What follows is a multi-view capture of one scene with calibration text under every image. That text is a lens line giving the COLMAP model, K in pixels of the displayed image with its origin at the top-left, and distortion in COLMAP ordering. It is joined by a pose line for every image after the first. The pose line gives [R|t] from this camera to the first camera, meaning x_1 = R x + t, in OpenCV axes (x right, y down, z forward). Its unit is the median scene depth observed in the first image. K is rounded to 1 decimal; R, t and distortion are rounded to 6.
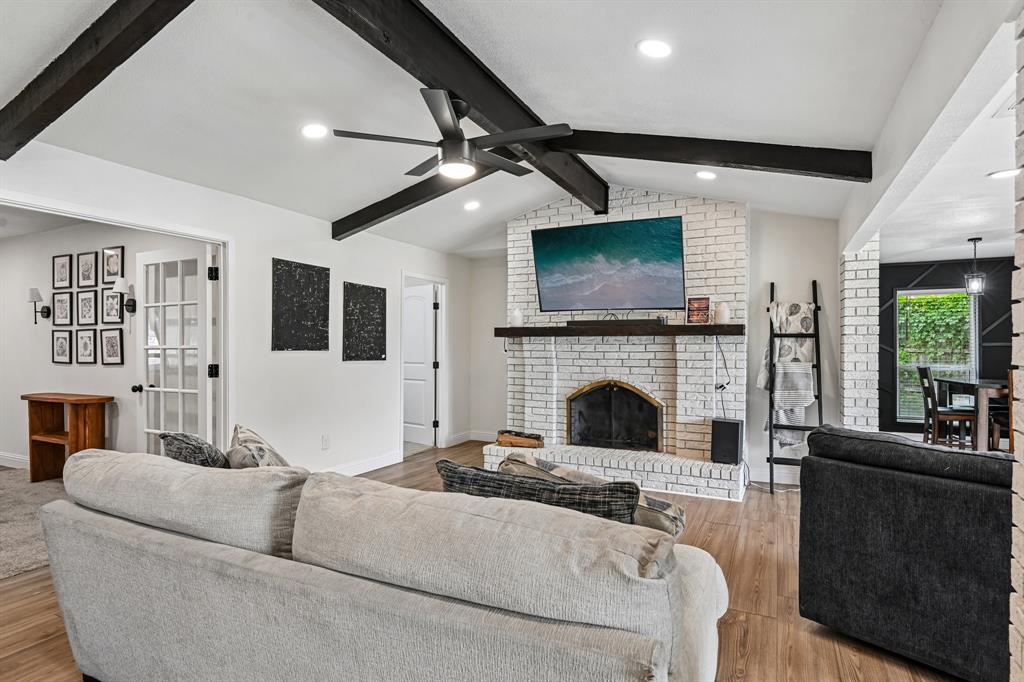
lens RADIAL K [[531.0, 0, 516.0], [0, 531.0, 344.2], [0, 0, 1]] dist [-0.002684, -0.000538]
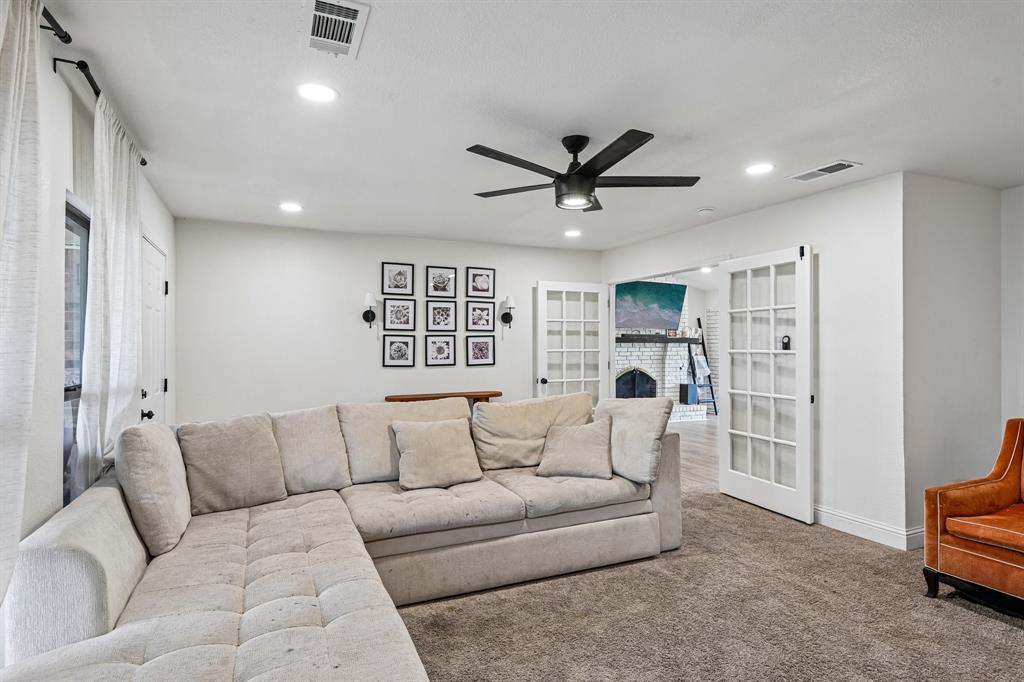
lens RADIAL K [[531.0, 0, 516.0], [0, 531.0, 344.2], [0, 0, 1]] dist [-0.002684, -0.000538]
pose [[0.651053, 0.002825, 0.759027, -1.520473], [0.000011, 0.999993, -0.003732, -0.004498], [-0.759033, 0.002438, 0.651048, 0.147908]]
